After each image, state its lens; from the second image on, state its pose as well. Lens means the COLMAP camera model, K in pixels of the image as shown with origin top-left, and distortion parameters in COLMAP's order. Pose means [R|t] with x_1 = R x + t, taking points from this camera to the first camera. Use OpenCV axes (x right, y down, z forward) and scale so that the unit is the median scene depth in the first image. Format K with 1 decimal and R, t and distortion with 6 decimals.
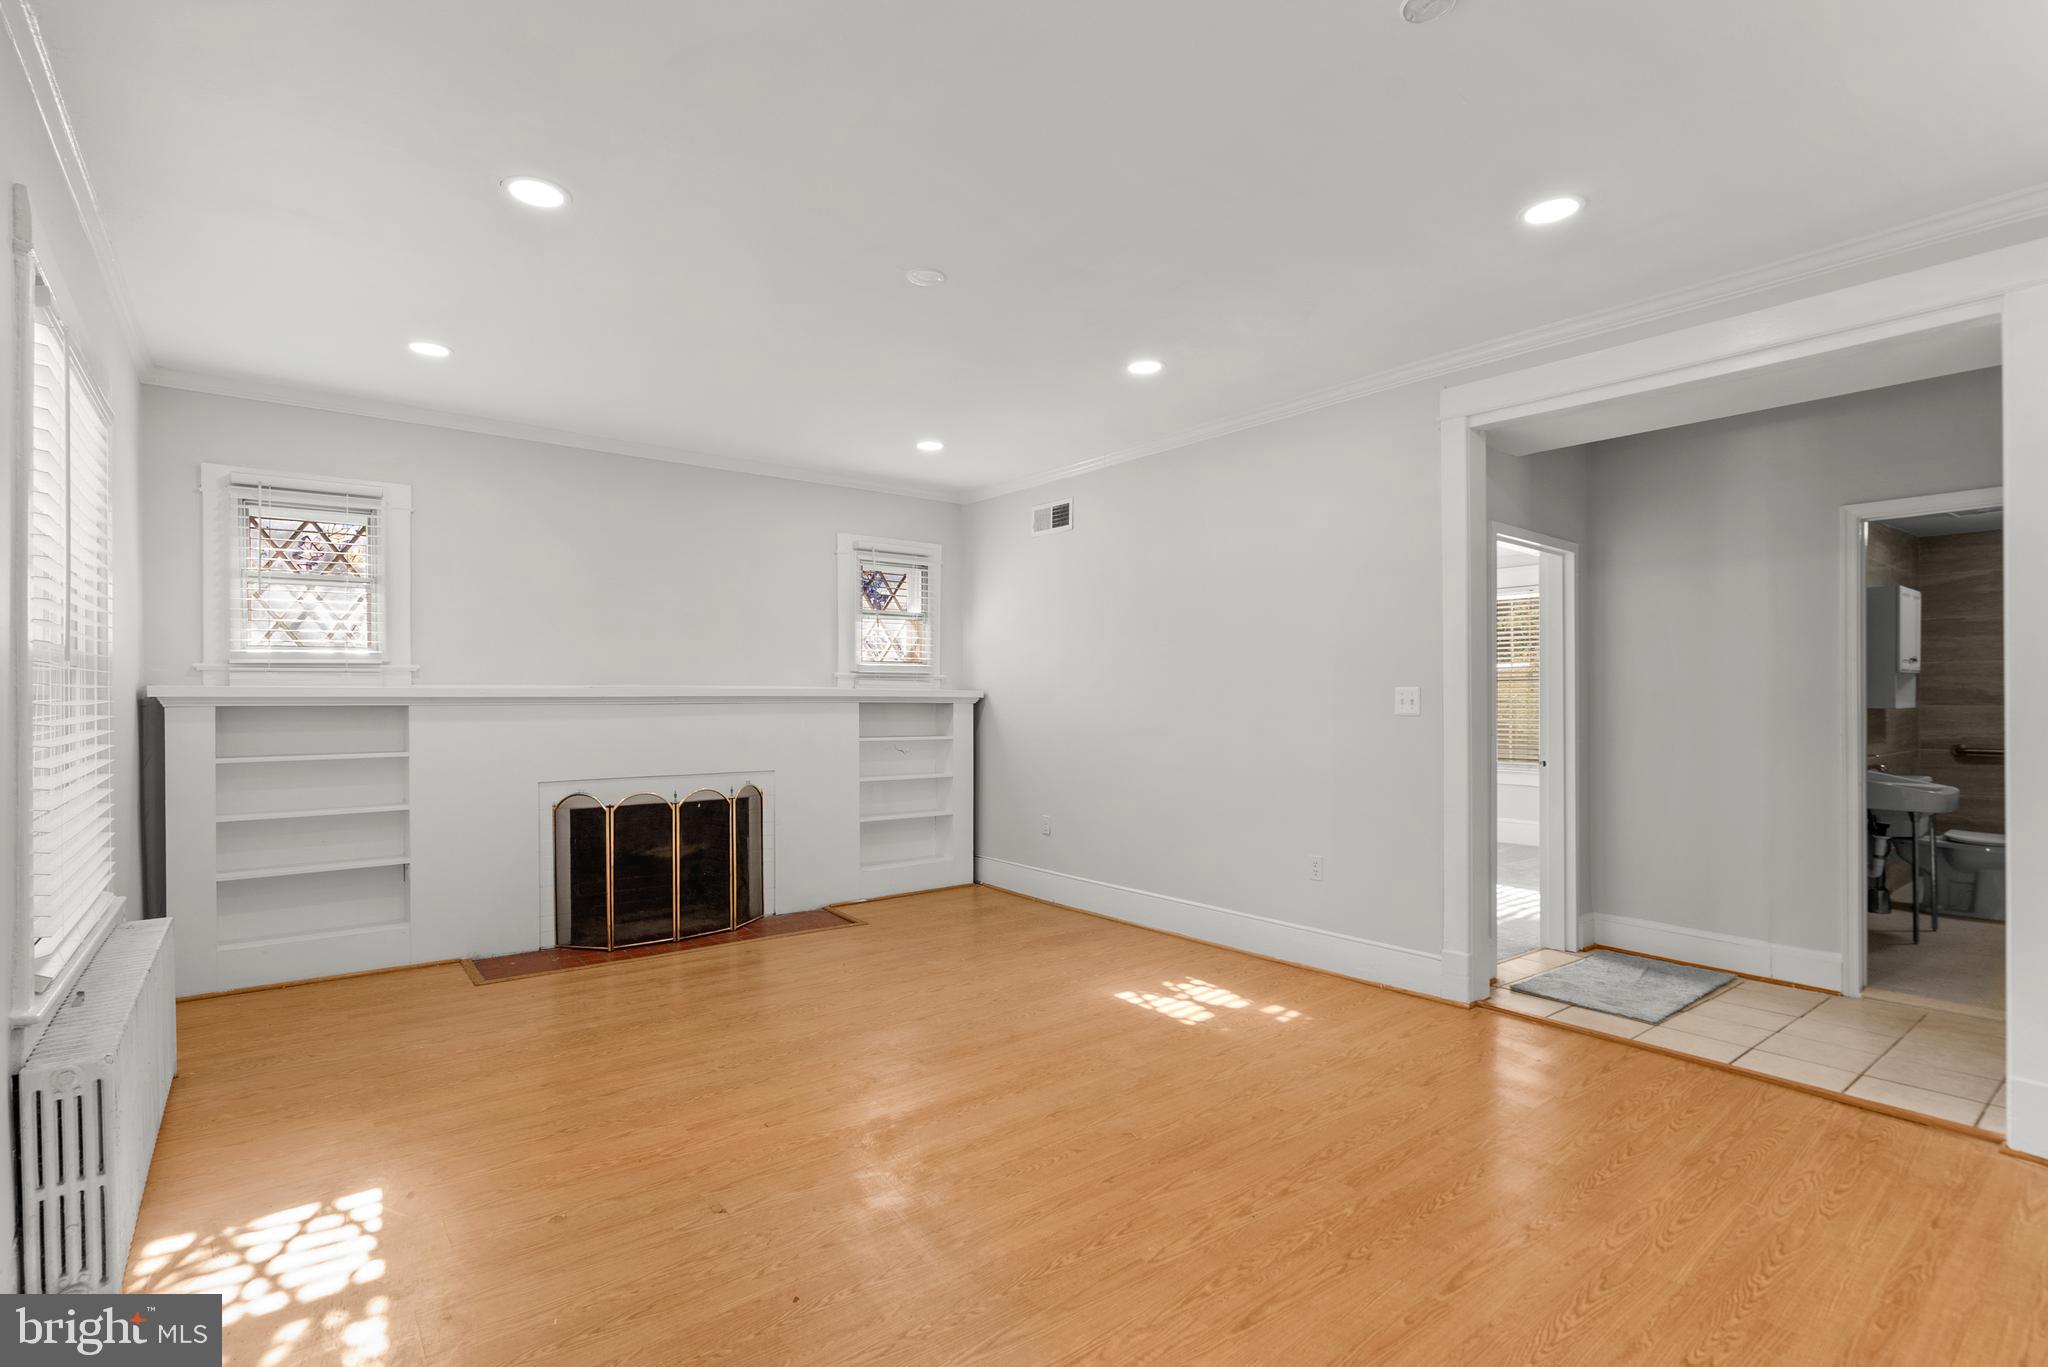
lens RADIAL K [[947.4, 0, 1007.8], [0, 947.4, 703.9], [0, 0, 1]] dist [-0.008671, 0.003265]
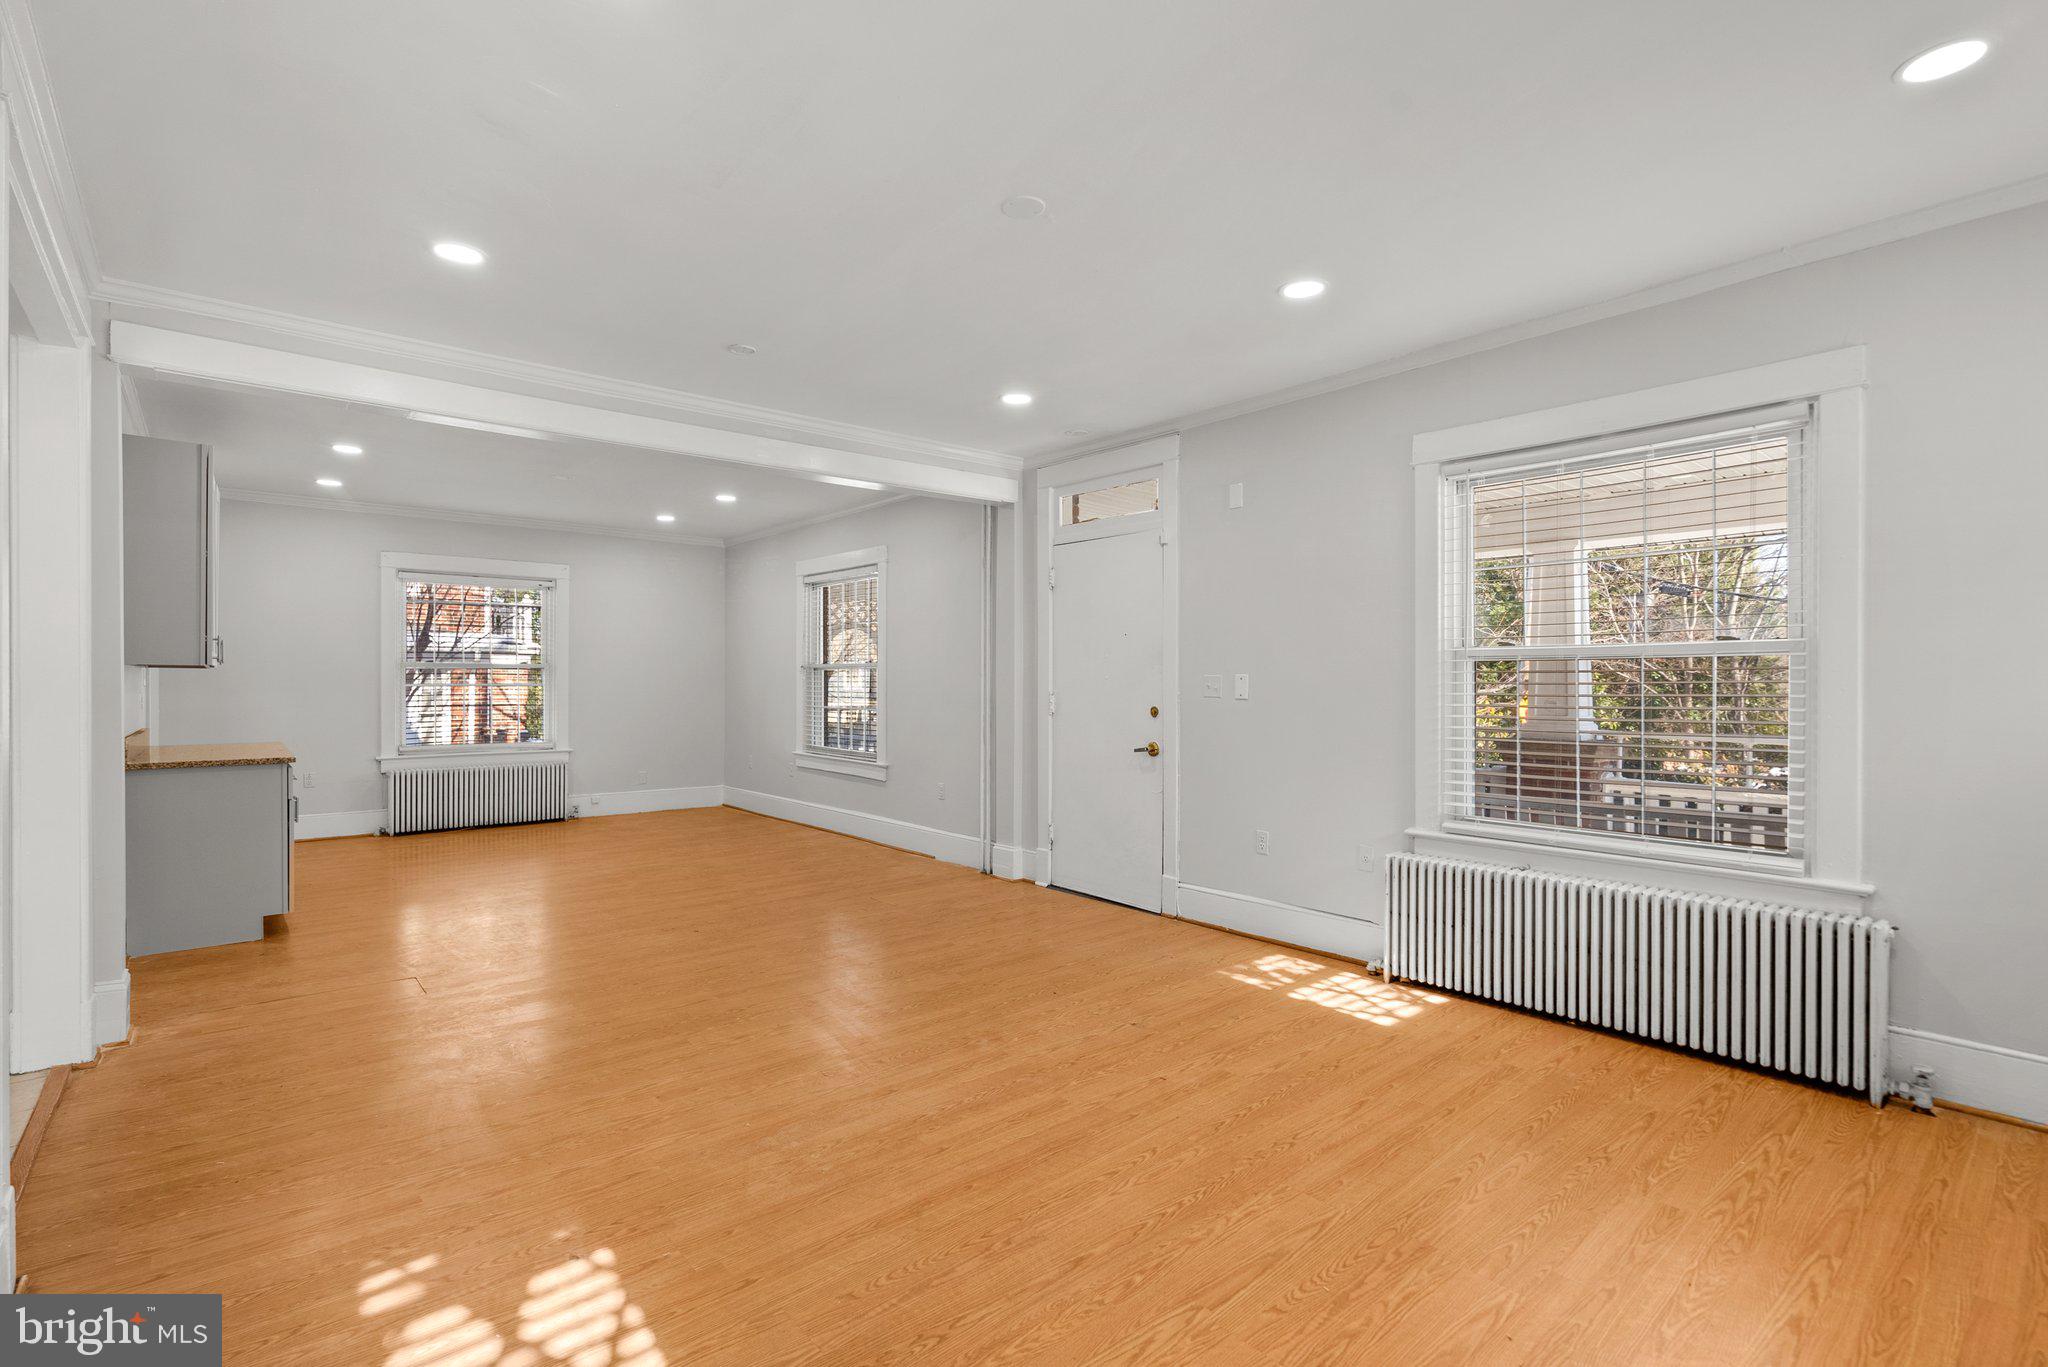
lens RADIAL K [[947.4, 0, 1019.6], [0, 947.4, 688.3], [0, 0, 1]] dist [-0.008671, 0.003265]
pose [[-0.998779, 0.002683, -0.049321, -0.027903], [0.001988, 0.999898, 0.014130, -0.009086], [0.049354, 0.014015, -0.998683, 1.410561]]
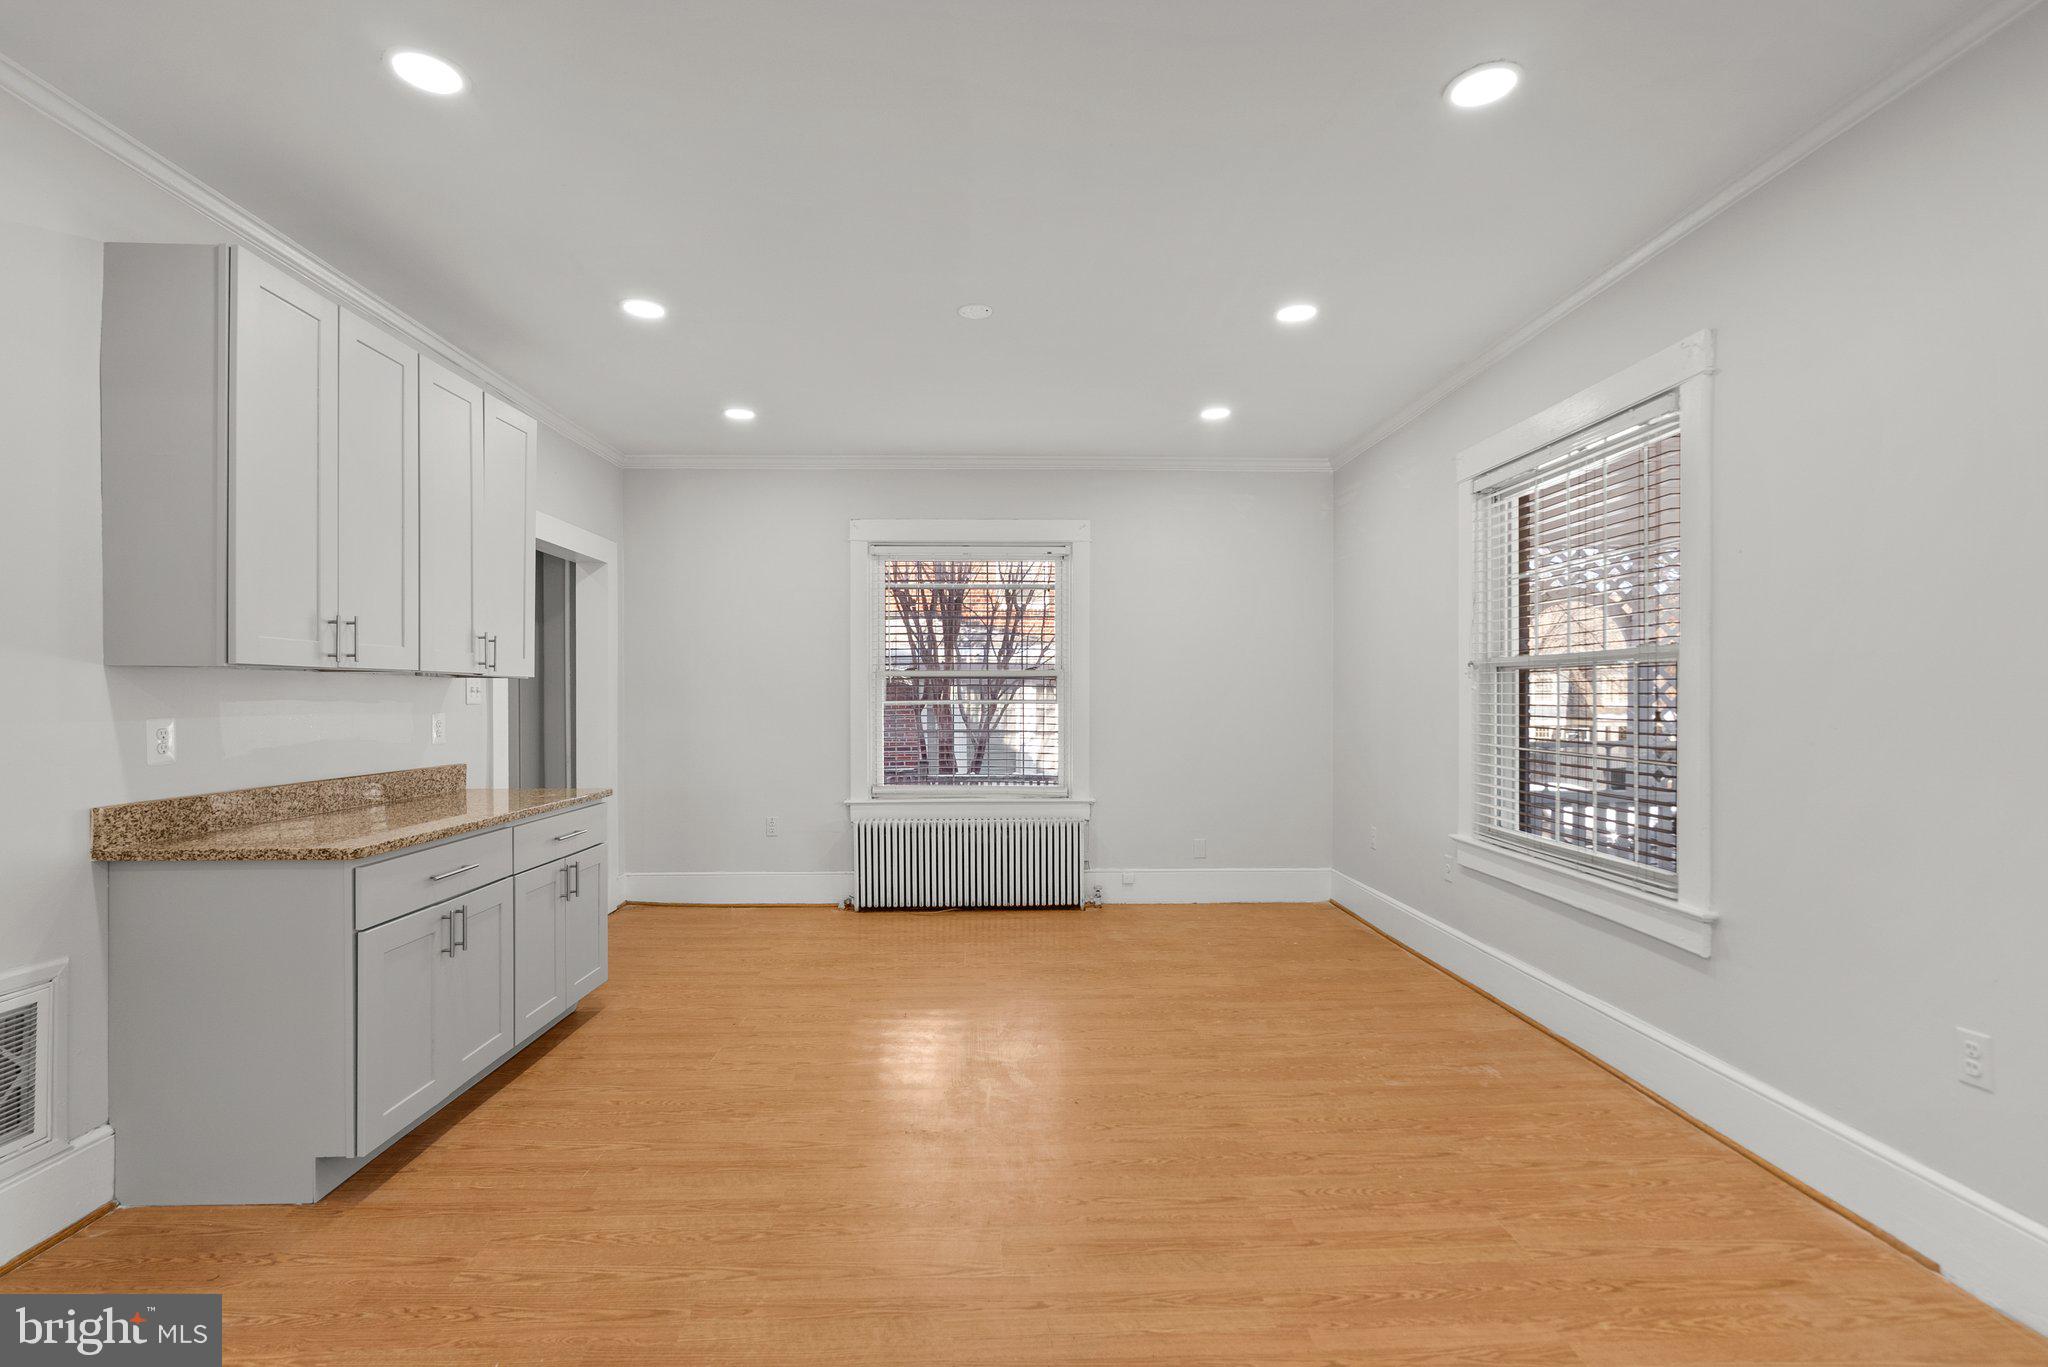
lens RADIAL K [[947.4, 0, 1019.7], [0, 947.4, 692.9], [0, 0, 1]] dist [-0.008671, 0.003265]
pose [[-0.809204, 0.007109, 0.587485, 0.134748], [0.007319, 0.999971, -0.002019, 0.000422], [-0.587483, 0.002666, -0.809232, 0.462287]]
